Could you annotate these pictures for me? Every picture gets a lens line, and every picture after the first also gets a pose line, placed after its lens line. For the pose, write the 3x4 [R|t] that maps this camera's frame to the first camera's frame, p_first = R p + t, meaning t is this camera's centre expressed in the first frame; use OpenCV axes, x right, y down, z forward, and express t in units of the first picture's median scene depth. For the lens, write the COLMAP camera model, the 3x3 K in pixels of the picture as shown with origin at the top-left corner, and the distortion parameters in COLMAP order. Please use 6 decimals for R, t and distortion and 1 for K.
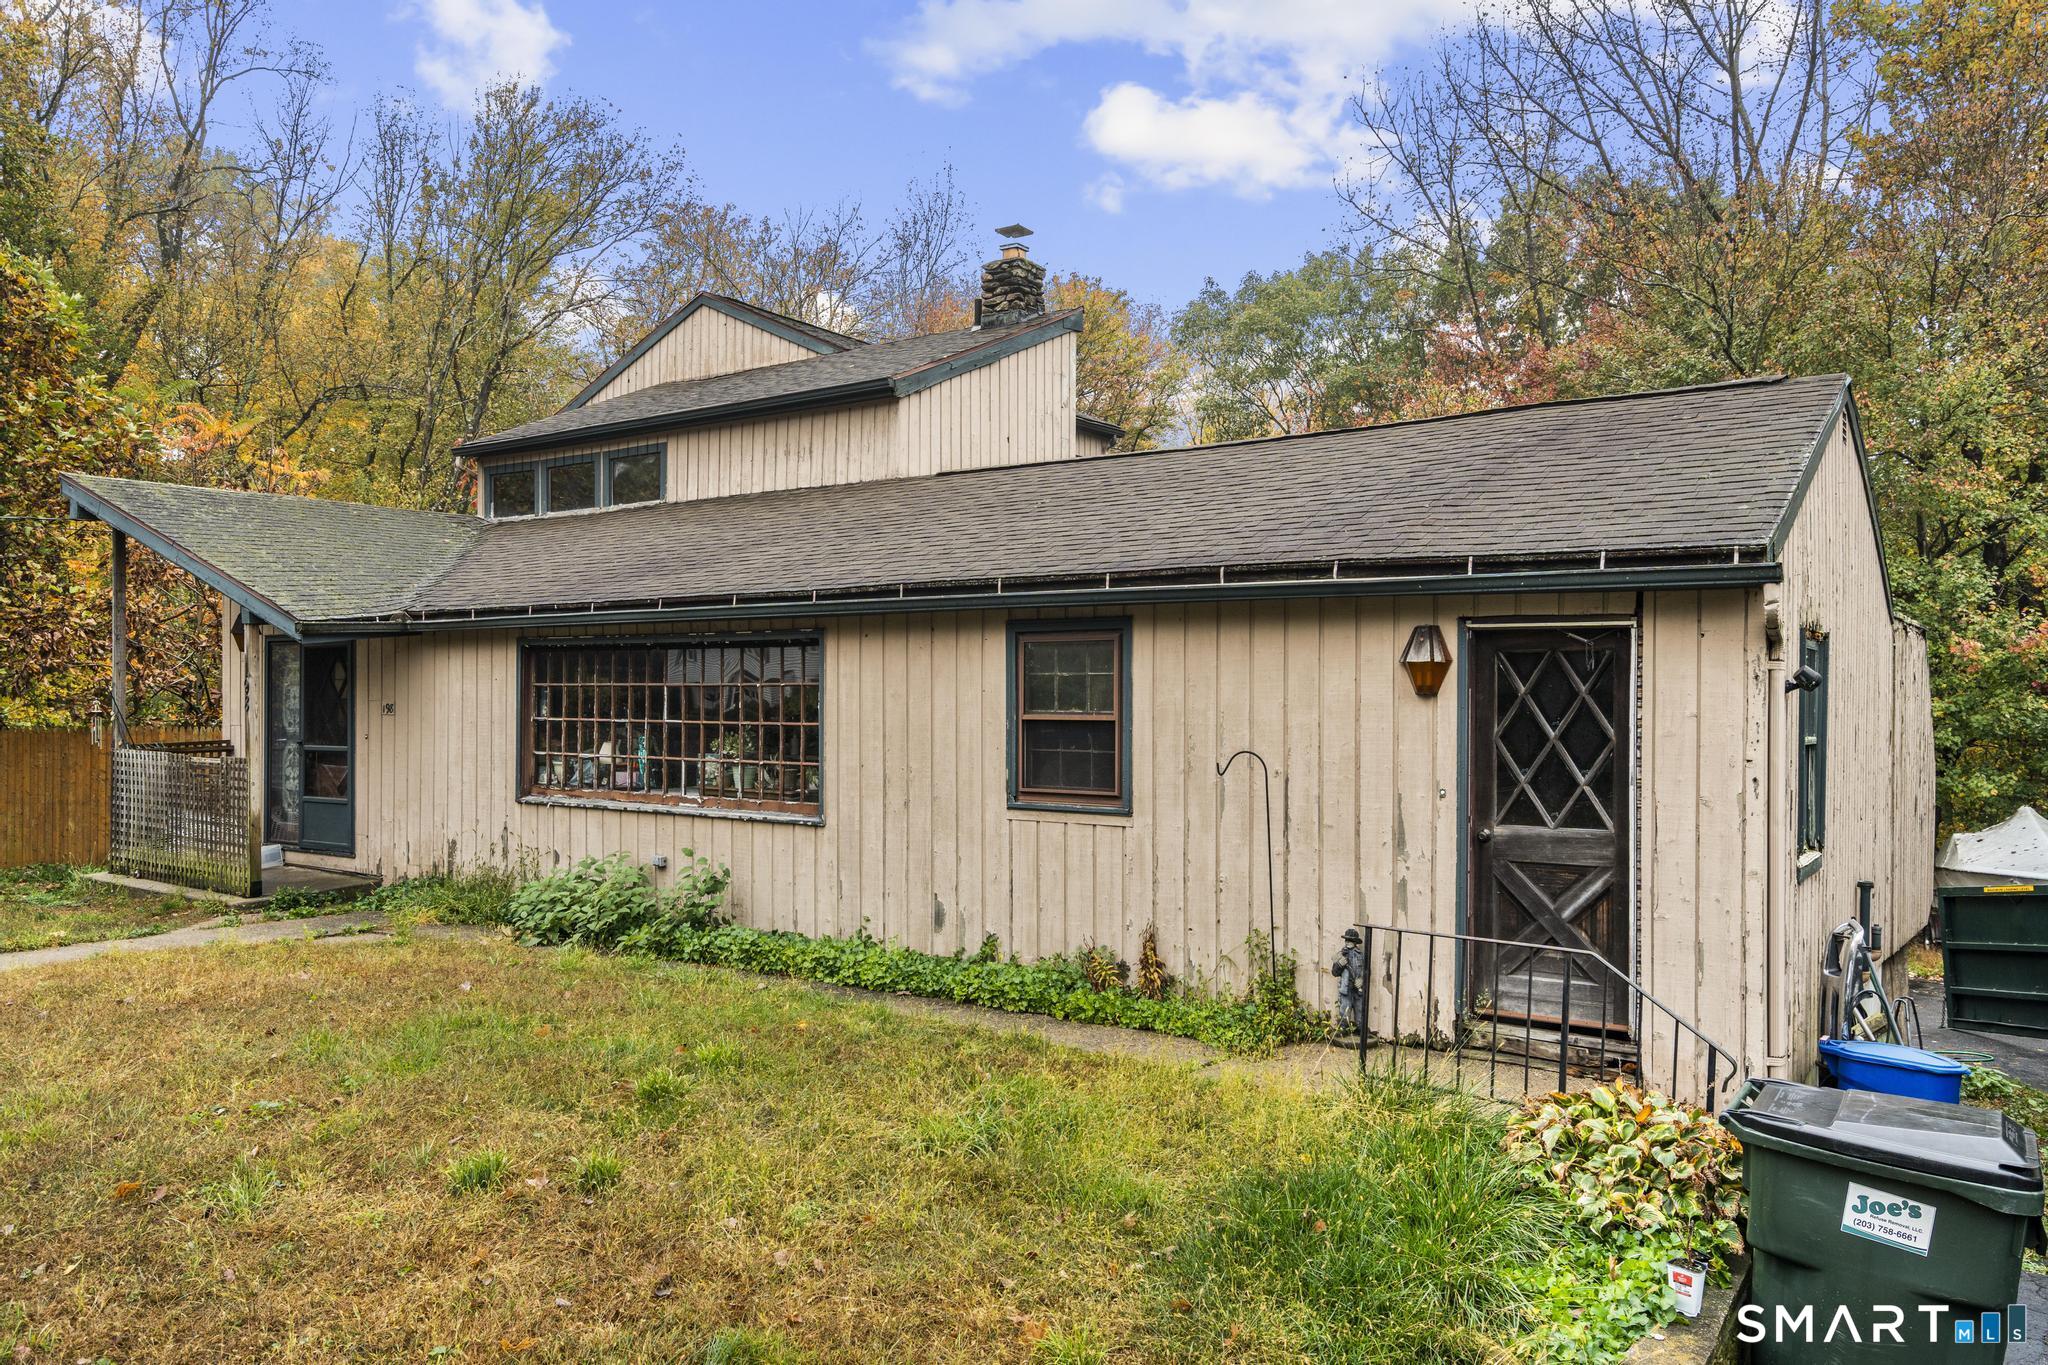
lens RADIAL K [[1492.6, 0, 1023.5], [0, 1492.6, 687.6], [0, 0, 1]] dist [0.004510, 0.007204]
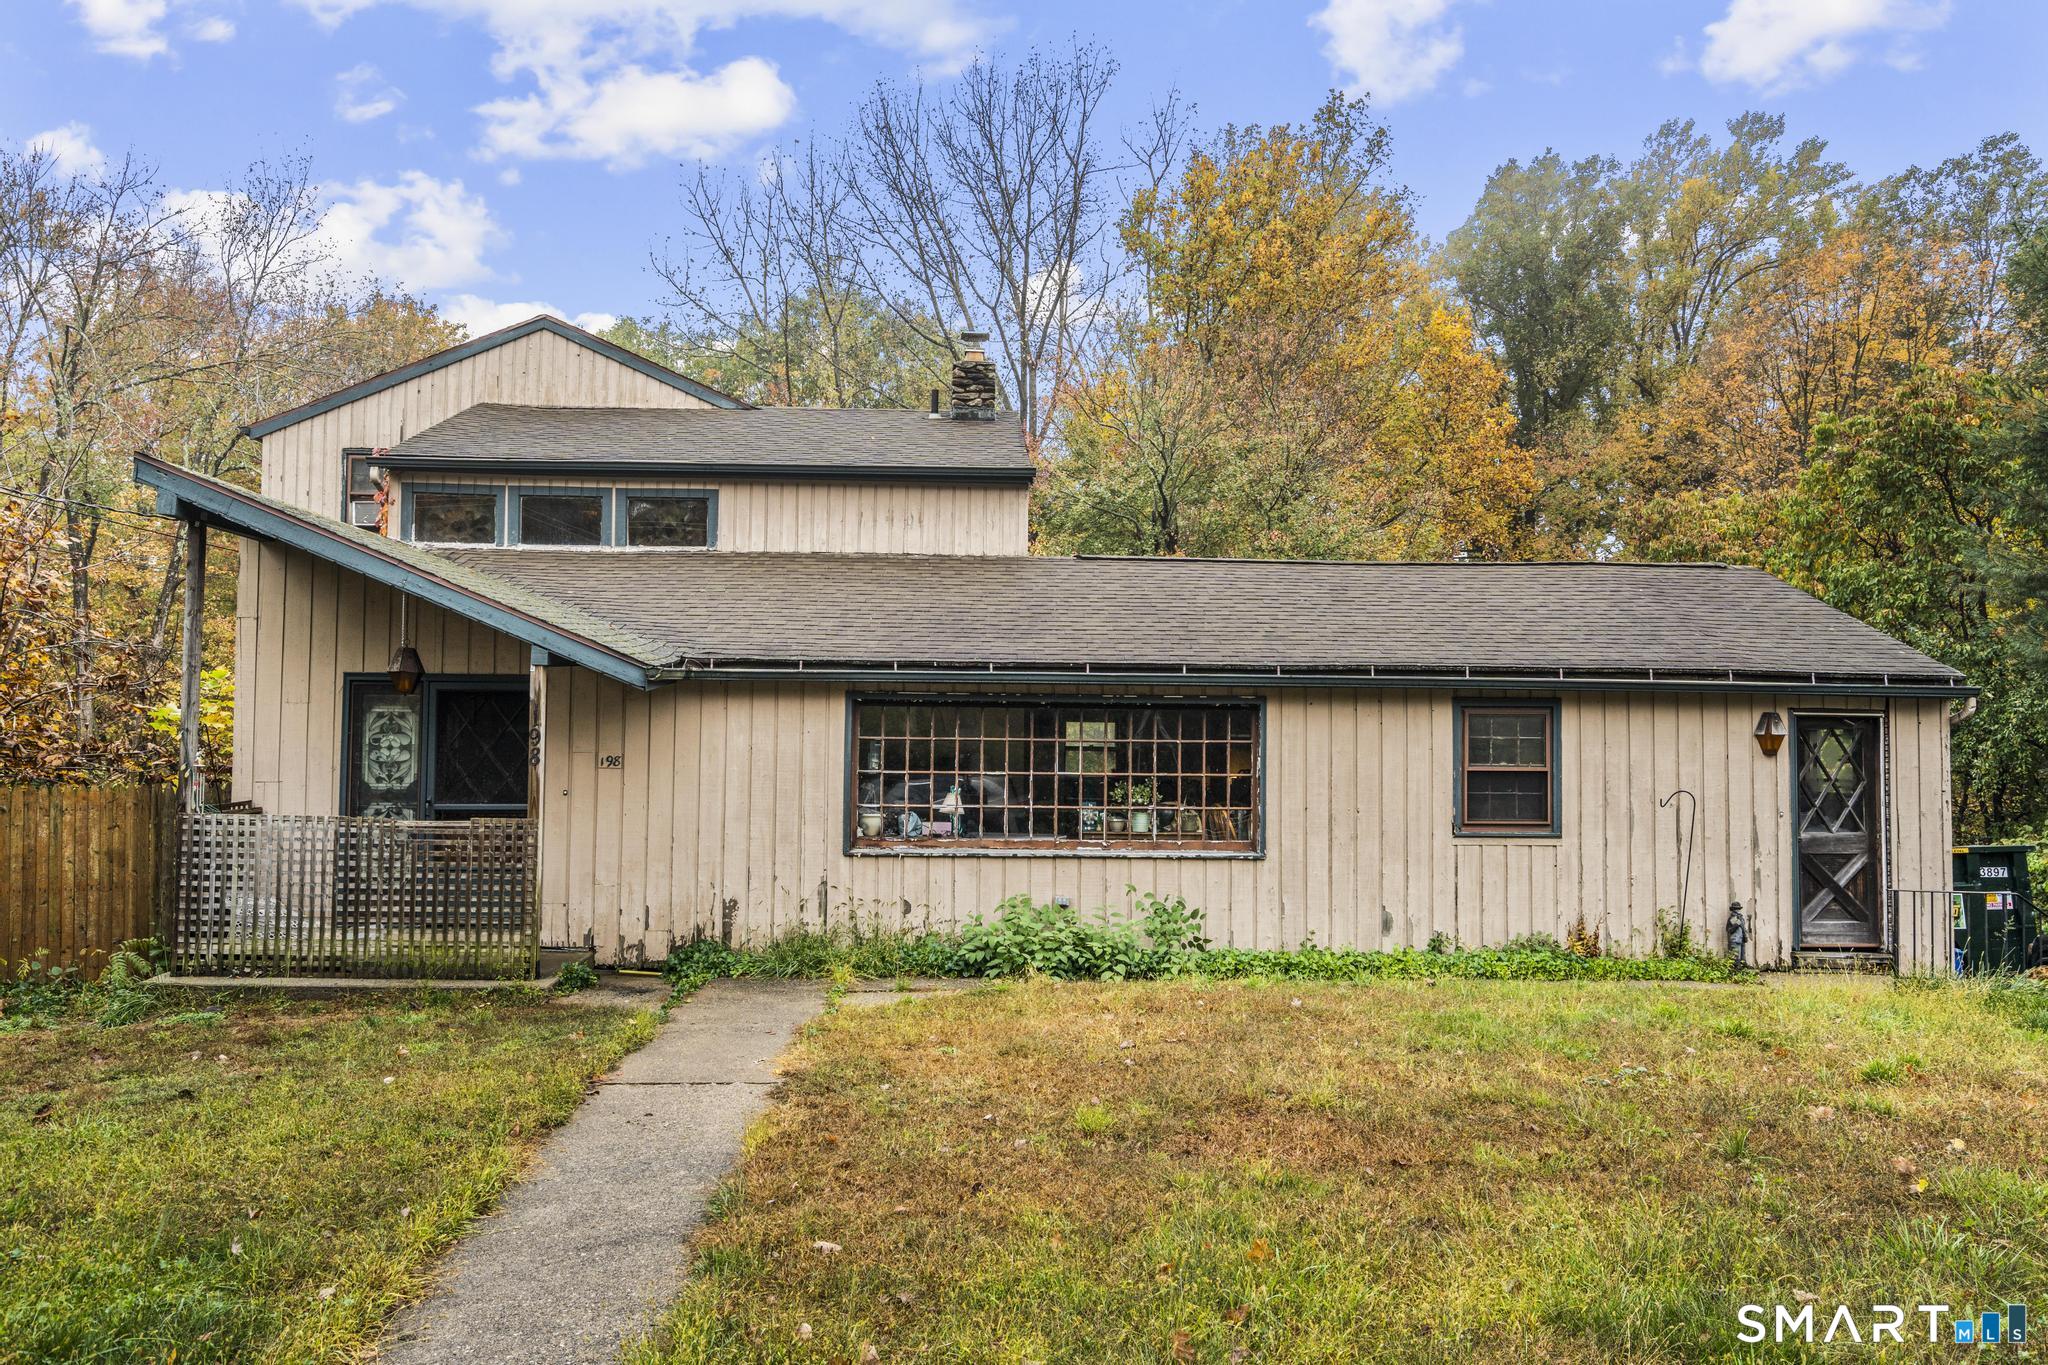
lens RADIAL K [[1492.6, 0, 1021.3], [0, 1492.6, 681.0], [0, 0, 1]] dist [0.004510, 0.007204]
pose [[0.778178, 0.036006, 0.627010, -1.137031], [-0.010231, 0.998950, -0.044667, 0.004721], [-0.627960, 0.028343, 0.777729, 0.190794]]
